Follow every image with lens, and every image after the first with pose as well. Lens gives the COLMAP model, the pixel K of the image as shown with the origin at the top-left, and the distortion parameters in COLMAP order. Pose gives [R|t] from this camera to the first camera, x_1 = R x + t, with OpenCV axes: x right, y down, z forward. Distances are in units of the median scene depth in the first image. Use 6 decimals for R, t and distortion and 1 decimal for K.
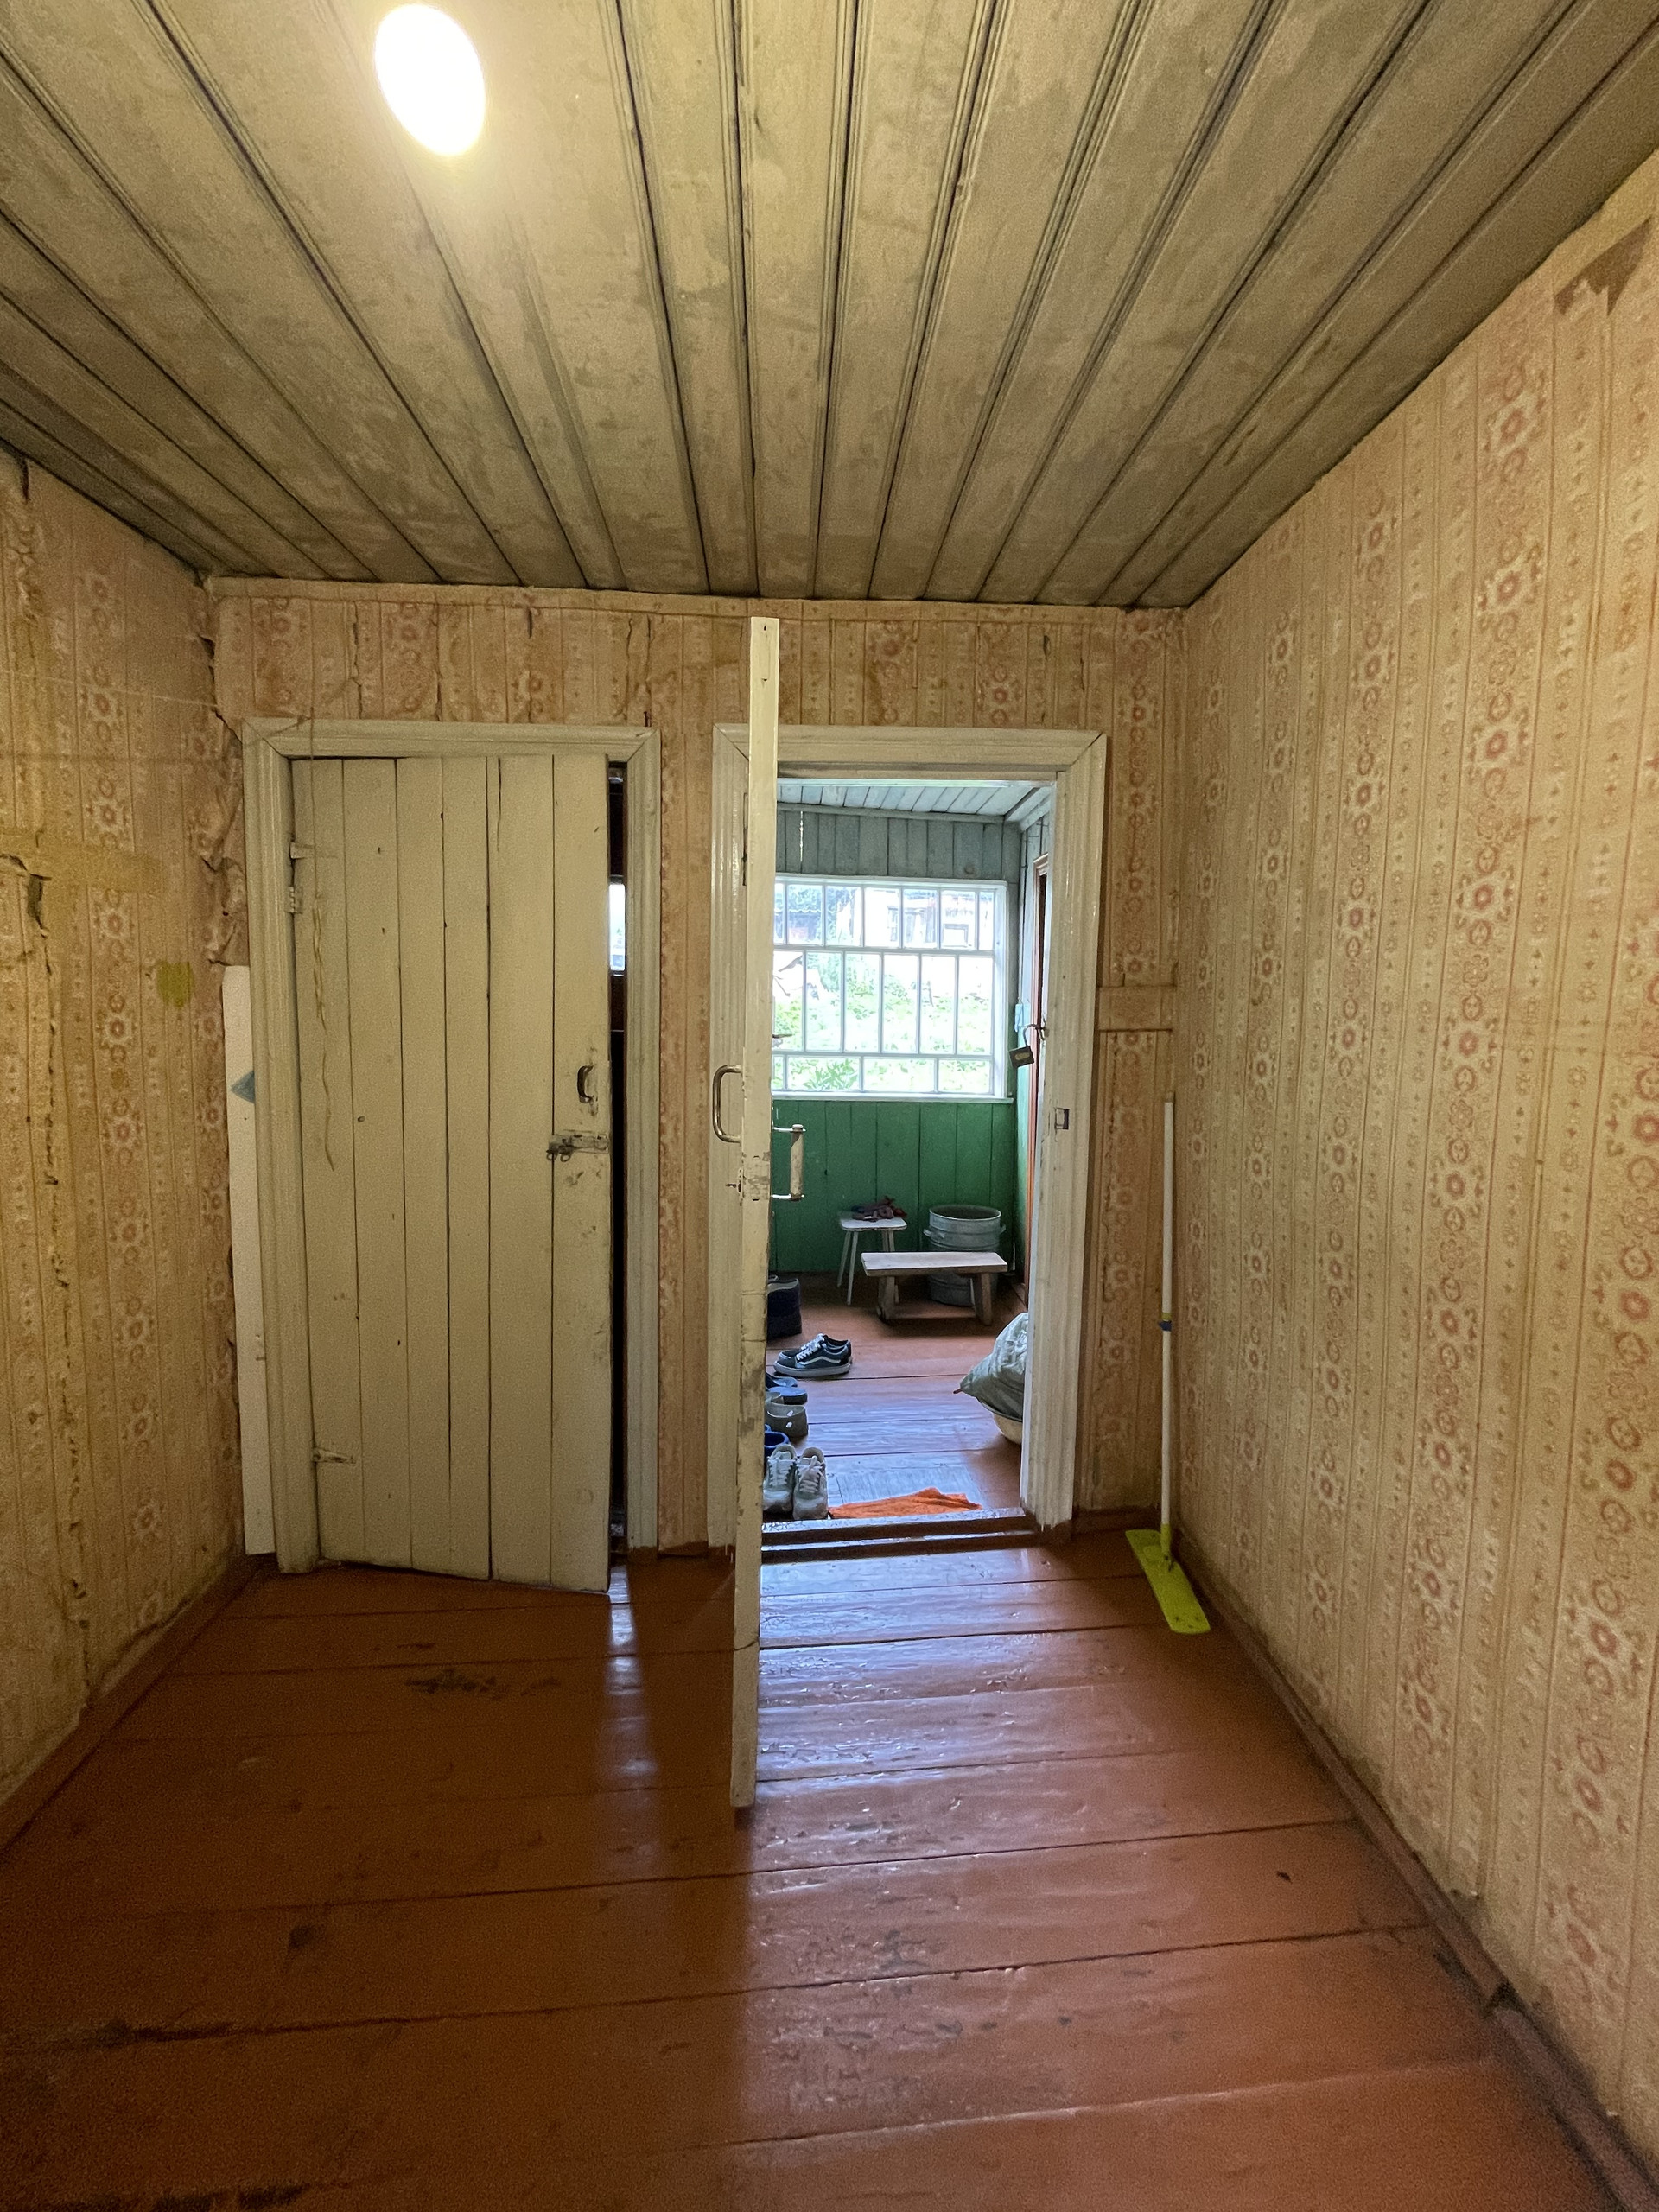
lens RADIAL K [[893.1, 0, 829.5], [0, 893.1, 1106.0], [0, 0, 1]] dist [0.000840, -0.001291]
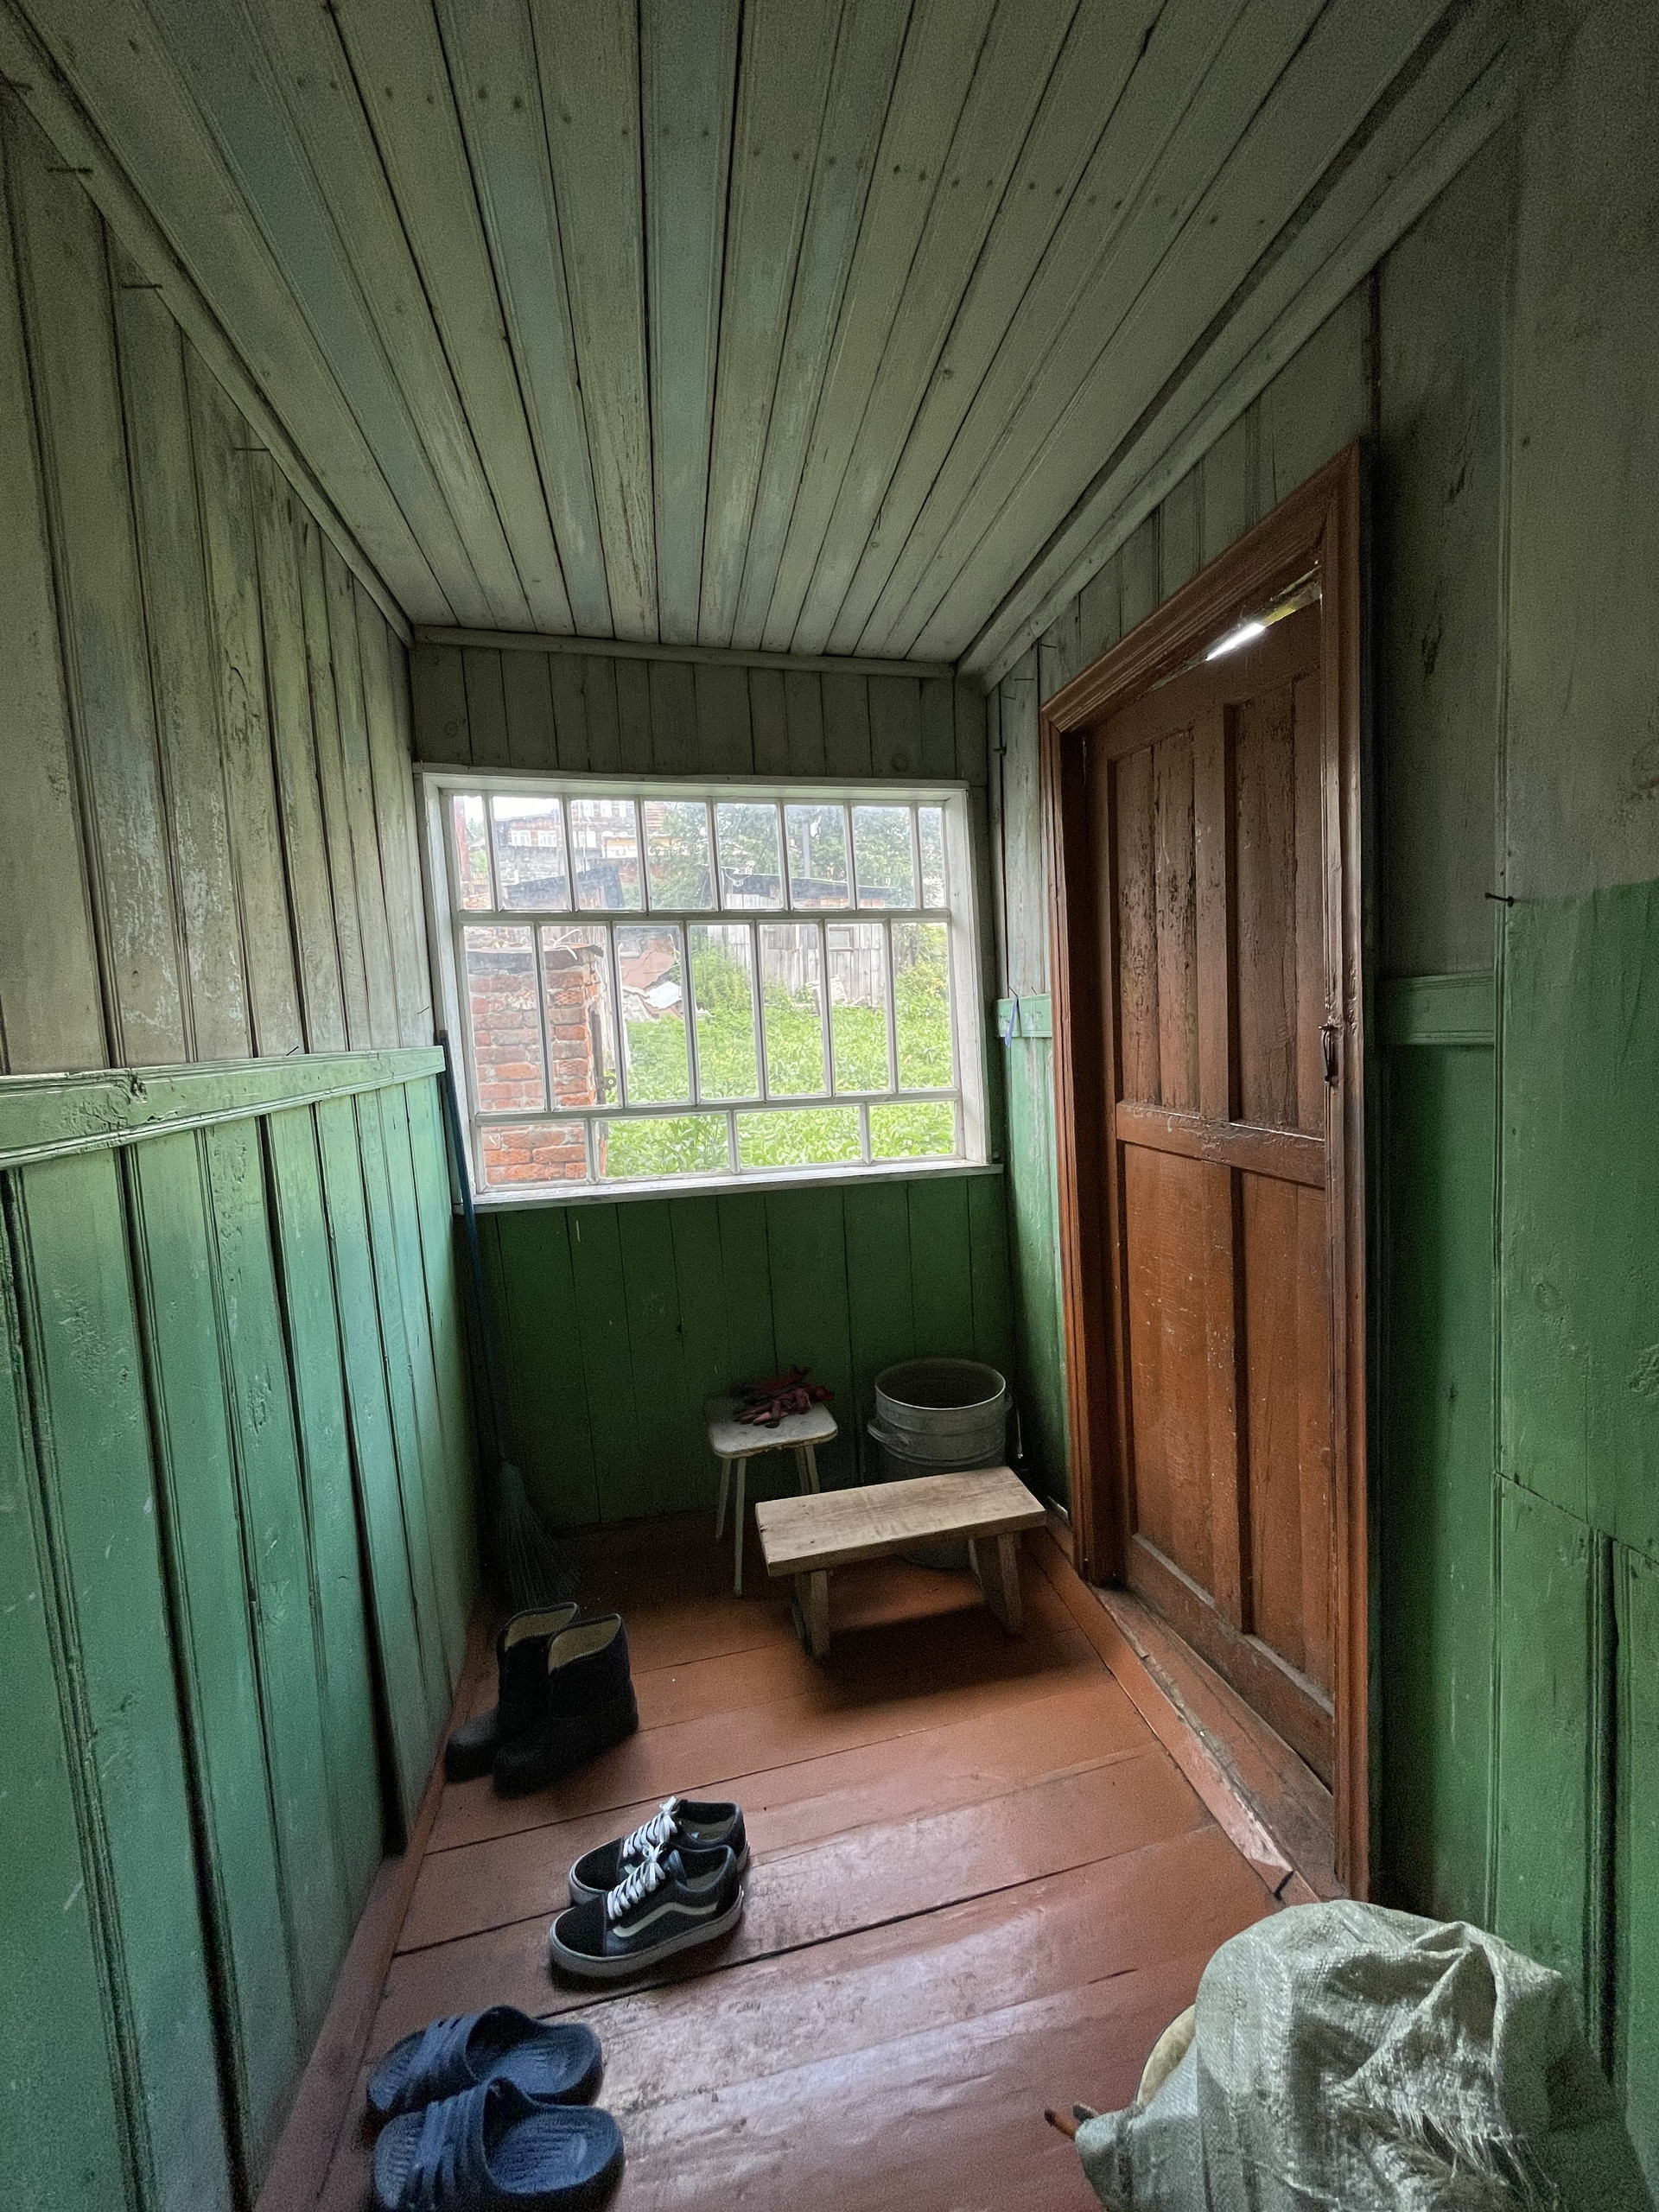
lens RADIAL K [[893.1, 0, 829.5], [0, 893.1, 1106.0], [0, 0, 1]] dist [0.000840, -0.001291]
pose [[0.989648, -0.070991, 0.124730, 0.028932], [0.073050, 0.997256, -0.012005, -0.048864], [-0.123536, 0.020993, 0.992118, 0.464170]]
